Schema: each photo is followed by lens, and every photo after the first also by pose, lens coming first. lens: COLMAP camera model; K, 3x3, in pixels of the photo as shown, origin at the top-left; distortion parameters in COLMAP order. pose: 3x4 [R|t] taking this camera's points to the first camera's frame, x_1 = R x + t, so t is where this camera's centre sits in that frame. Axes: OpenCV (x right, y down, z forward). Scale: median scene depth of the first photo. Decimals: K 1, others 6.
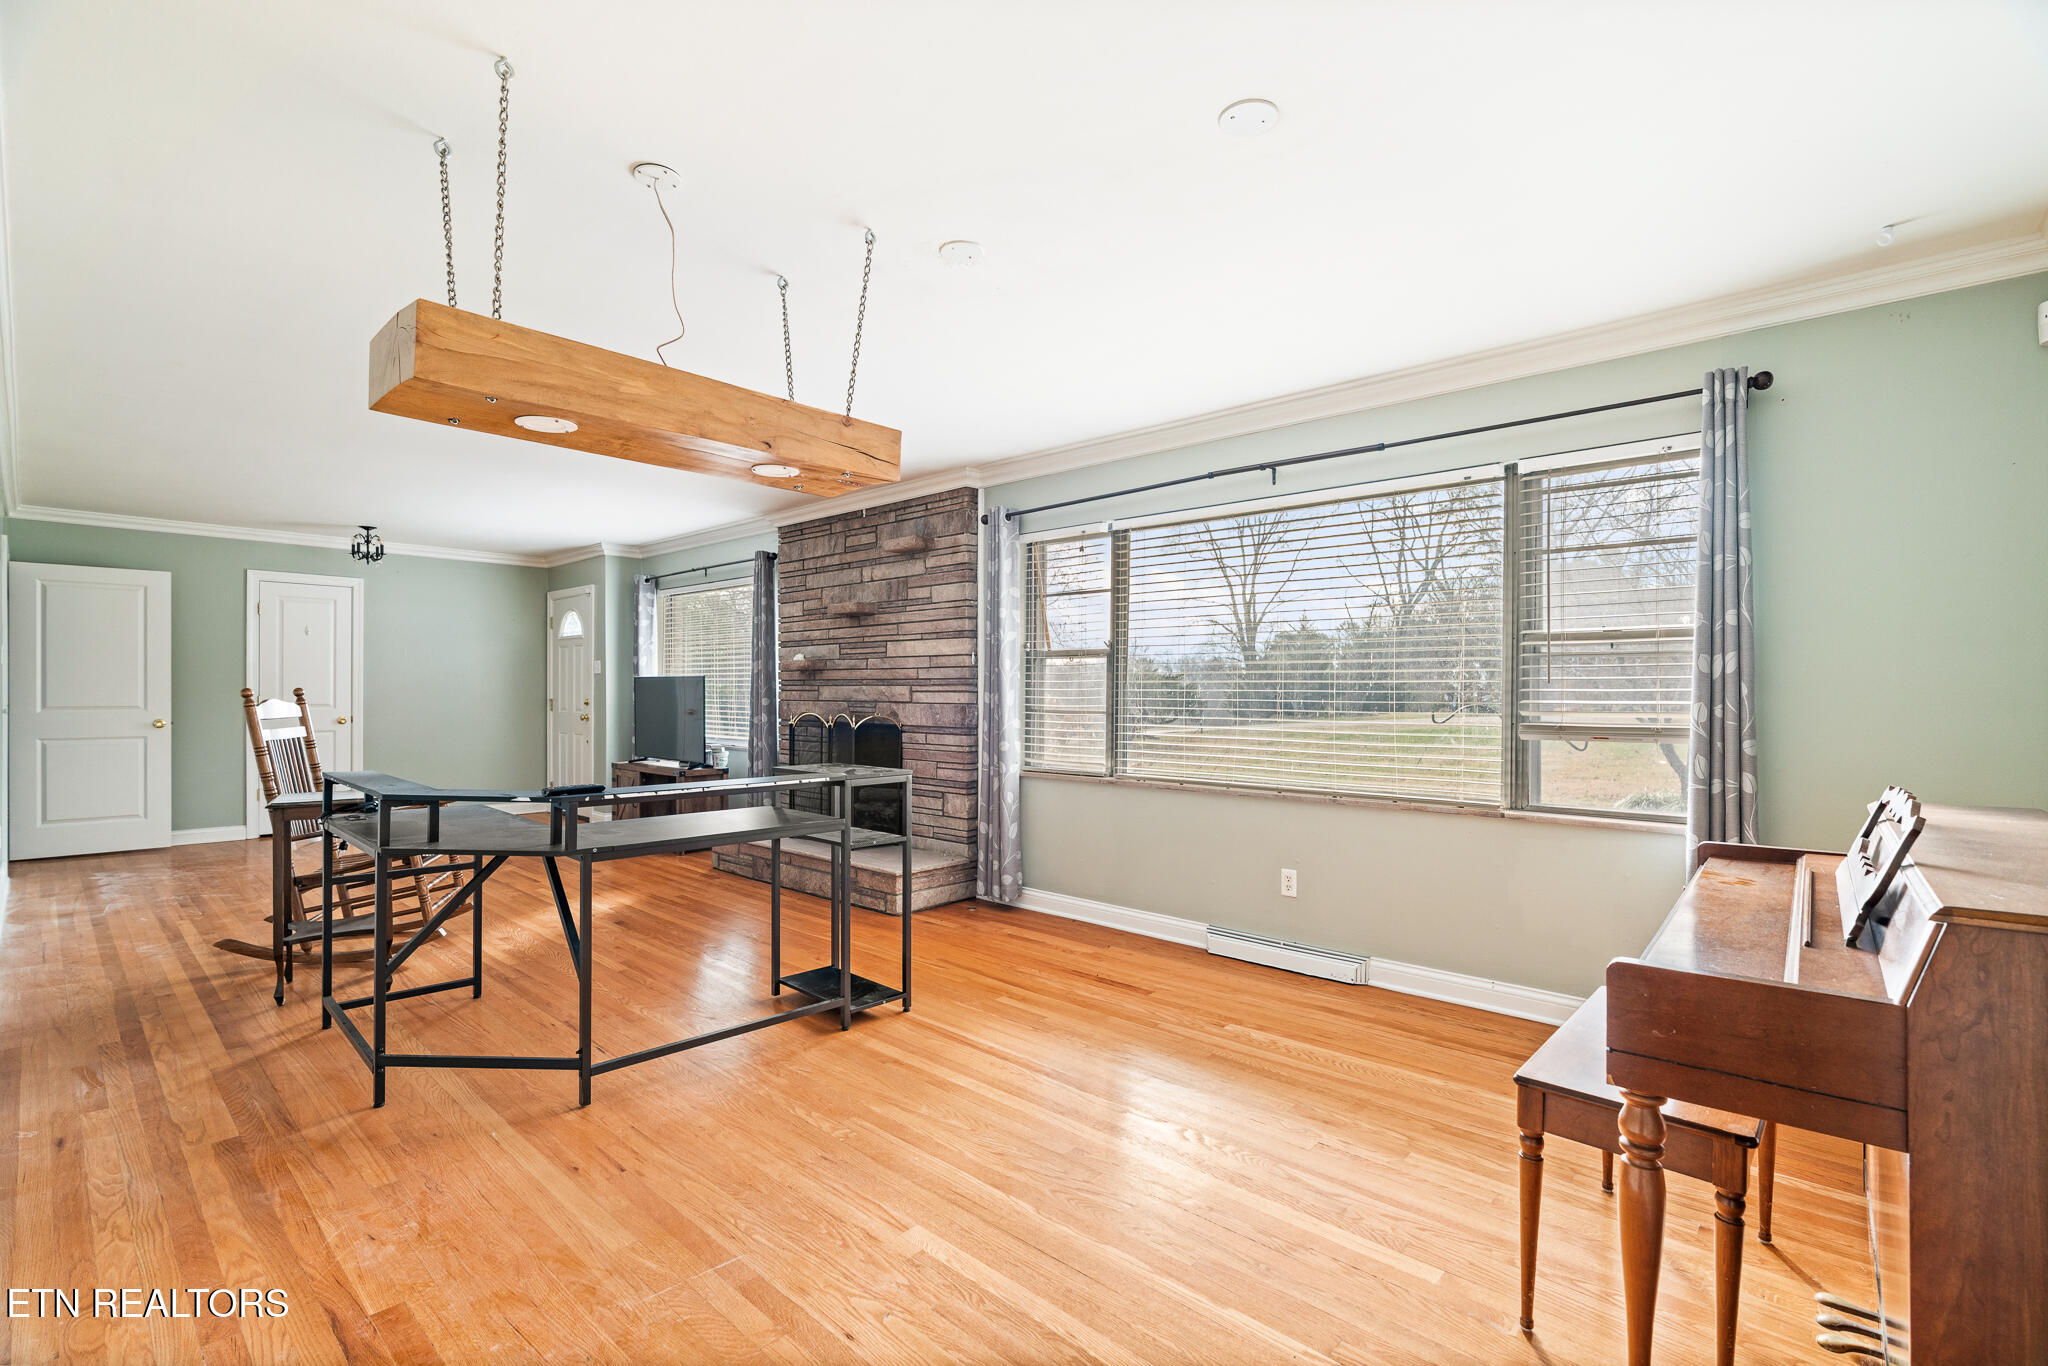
lens RADIAL K [[937.3, 0, 1031.7], [0, 937.3, 684.9], [0, 0, 1]] dist [-0.005227, 0.000371]
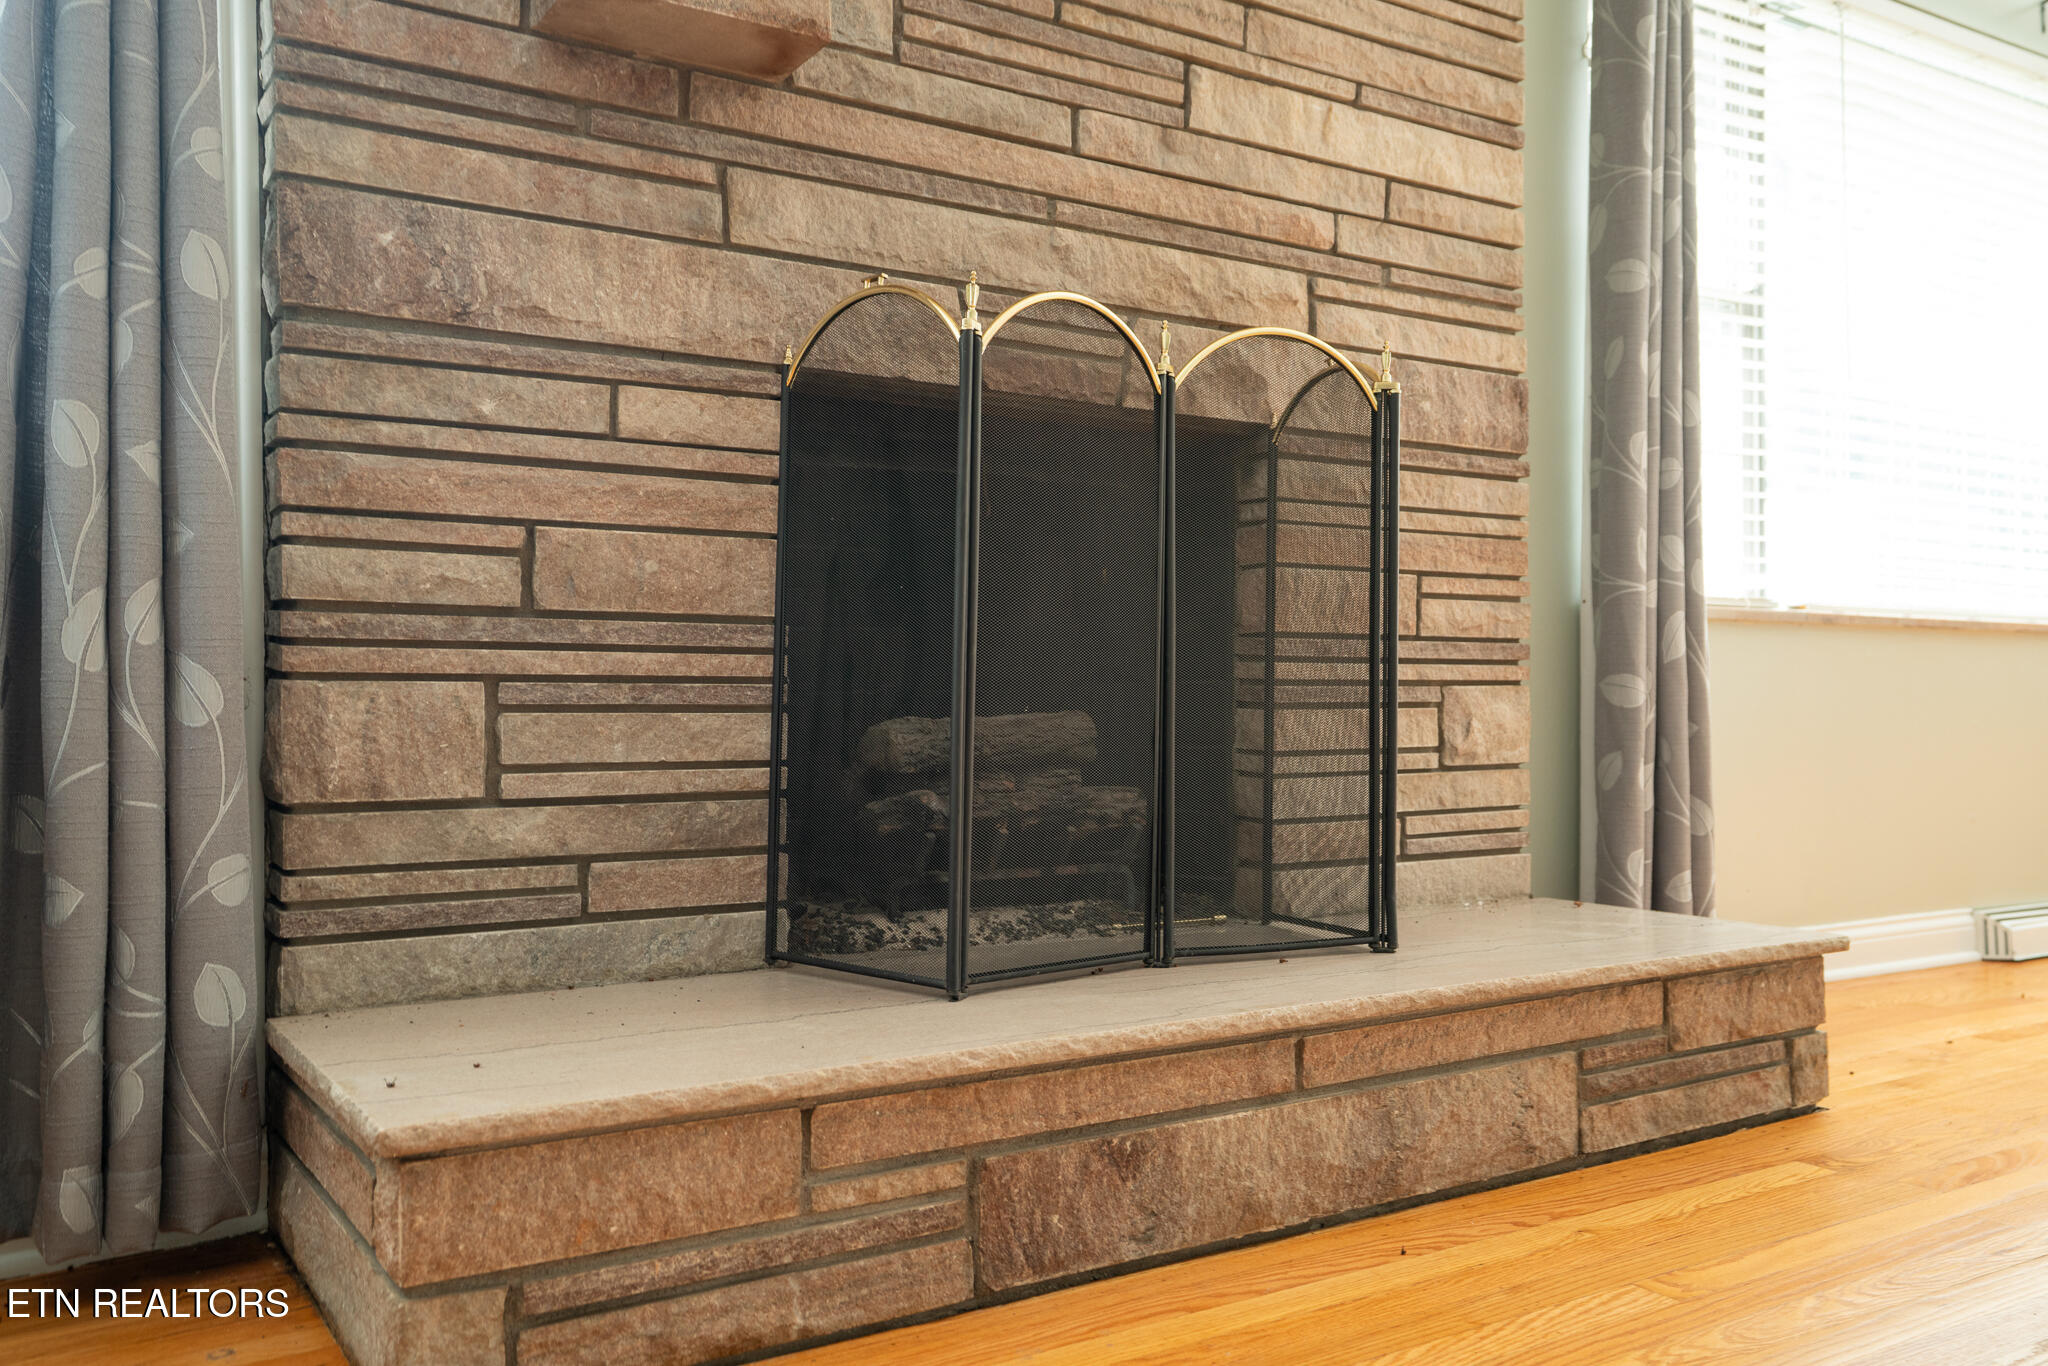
lens RADIAL K [[1654.4, 0, 1026.0], [0, 1654.4, 677.7], [0, 0, 1]] dist [0.033939, 0.004993]
pose [[0.250046, 0.010136, 0.968181, -0.560434], [-0.002721, 0.999949, -0.009766, 0.110266], [-0.968230, -0.000192, 0.250061, 0.932001]]
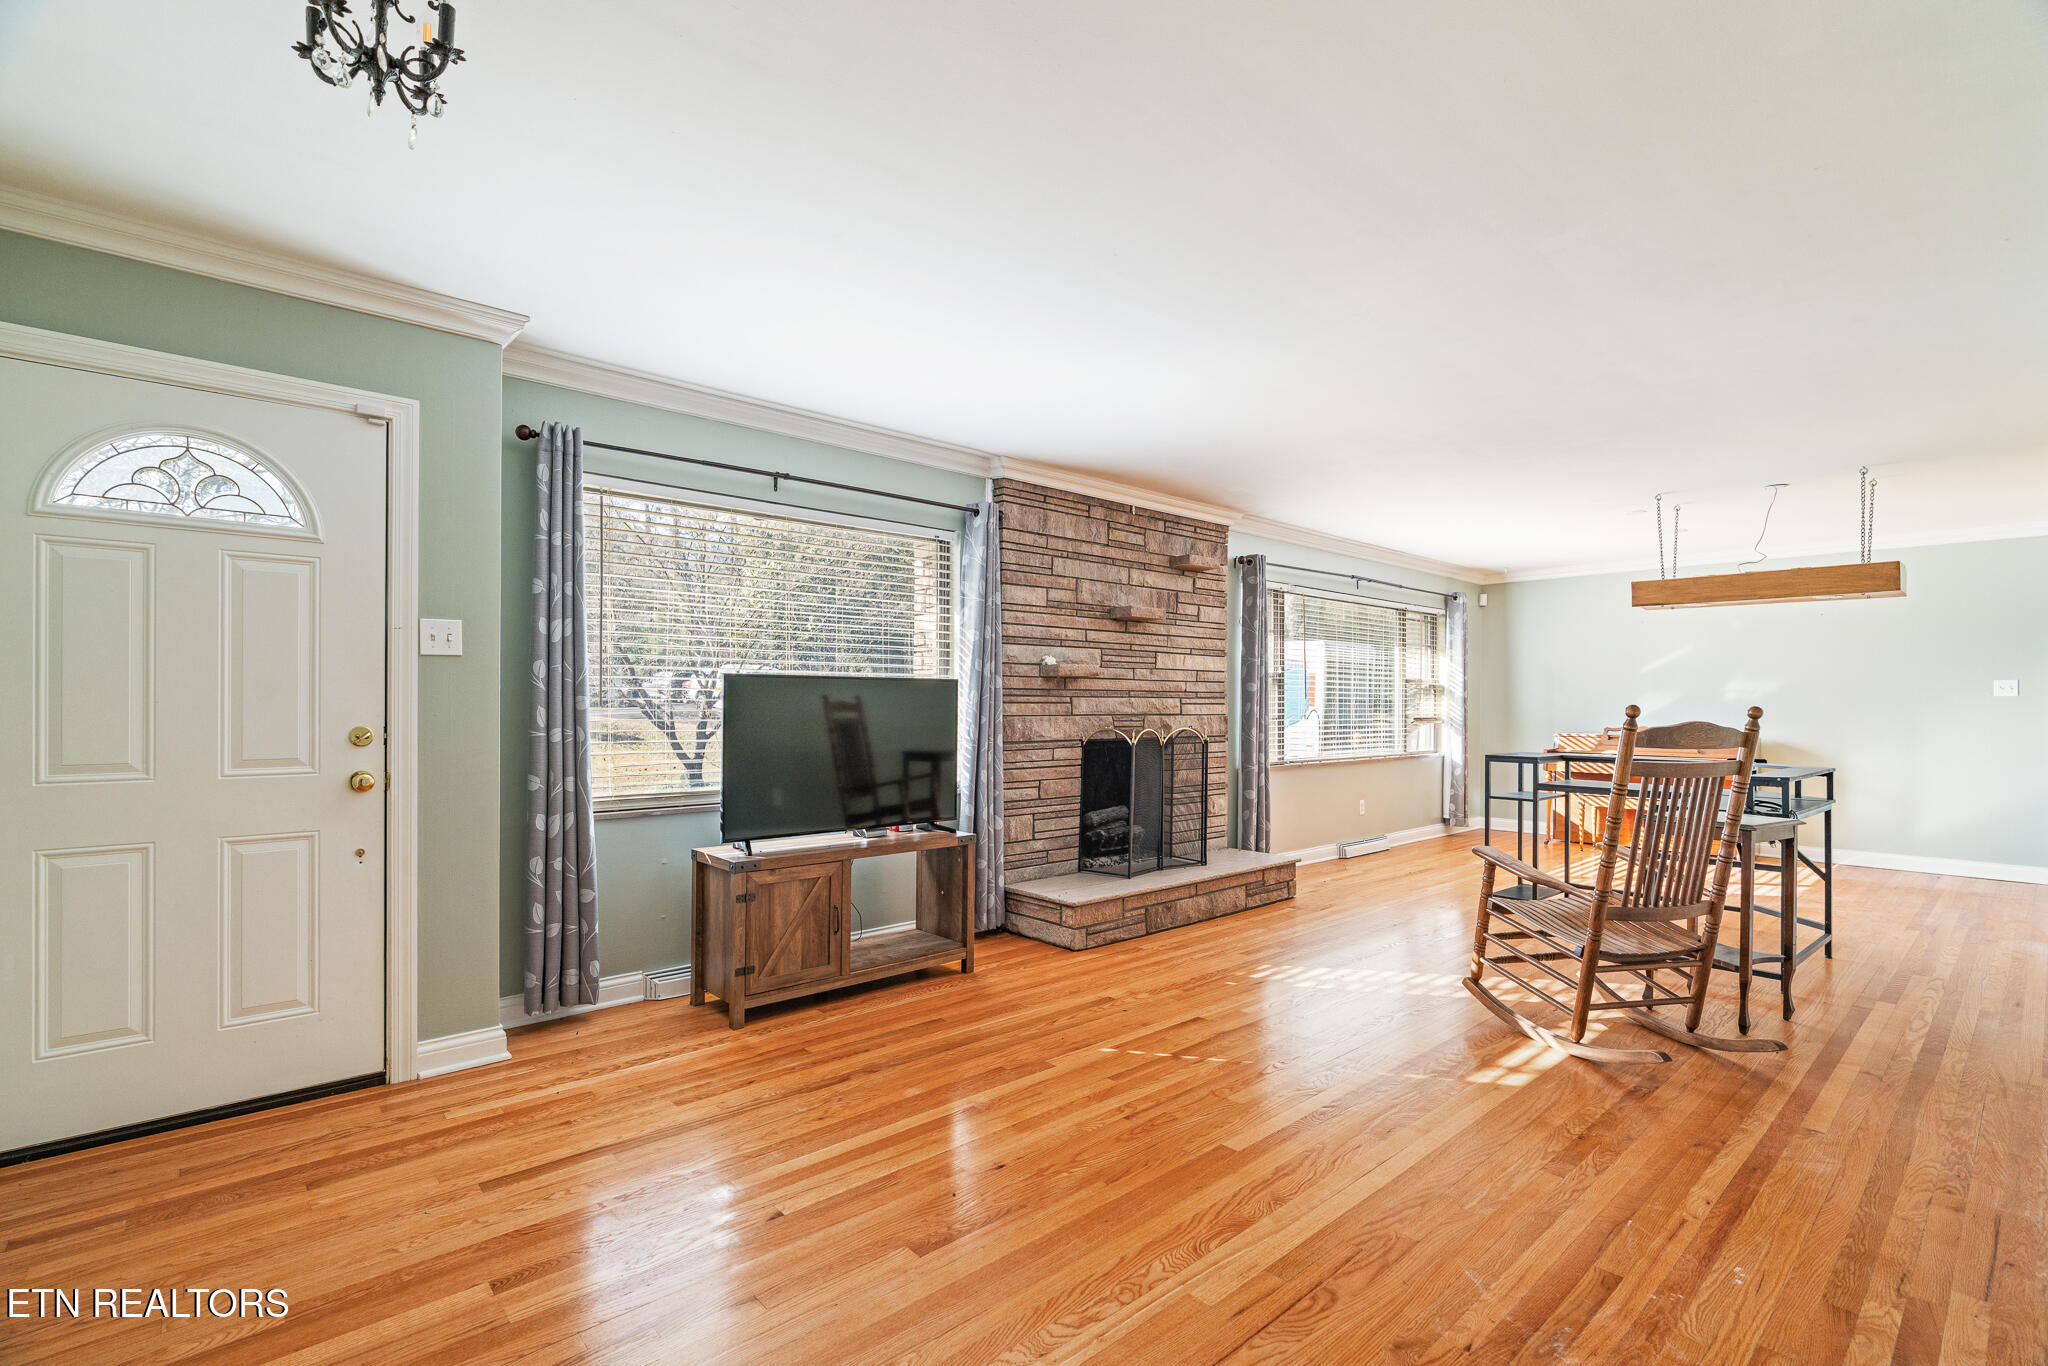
lens RADIAL K [[937.3, 0, 1037.6], [0, 937.3, 700.0], [0, 0, 1]] dist [-0.005227, 0.000371]
pose [[0.086545, 0.000775, 0.996248, -1.127337], [-0.010406, 0.999946, 0.000126, 0.004195], [-0.996194, -0.010378, 0.086548, 1.033313]]
